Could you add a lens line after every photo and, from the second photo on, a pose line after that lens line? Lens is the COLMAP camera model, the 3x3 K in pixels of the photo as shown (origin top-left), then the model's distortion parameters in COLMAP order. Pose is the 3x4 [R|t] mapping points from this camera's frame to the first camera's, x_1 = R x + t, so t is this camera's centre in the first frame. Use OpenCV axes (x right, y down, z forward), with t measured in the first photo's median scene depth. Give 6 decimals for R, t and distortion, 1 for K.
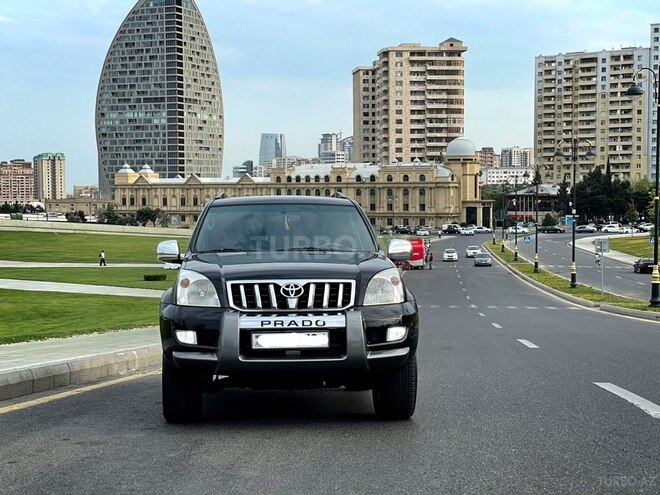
lens RADIAL K [[1186.4, 0, 333.4], [0, 1186.4, 252.1], [0, 0, 1]] dist [0.145285, 0.000000]
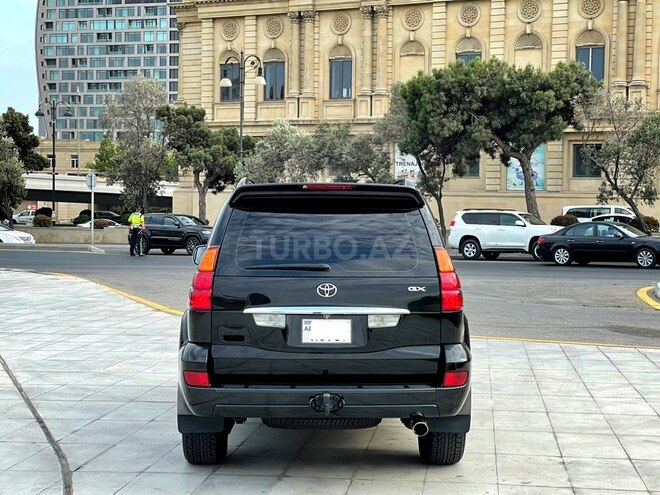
lens RADIAL K [[1186.4, 0, 352.4], [0, 1186.4, 244.3], [0, 0, 1]] dist [0.145285, 0.000000]
pose [[0.996875, 0.020130, 0.076384, -0.352801], [-0.018836, 0.999667, -0.017620, -0.021891], [-0.076714, 0.016126, 0.996923, 1.640124]]
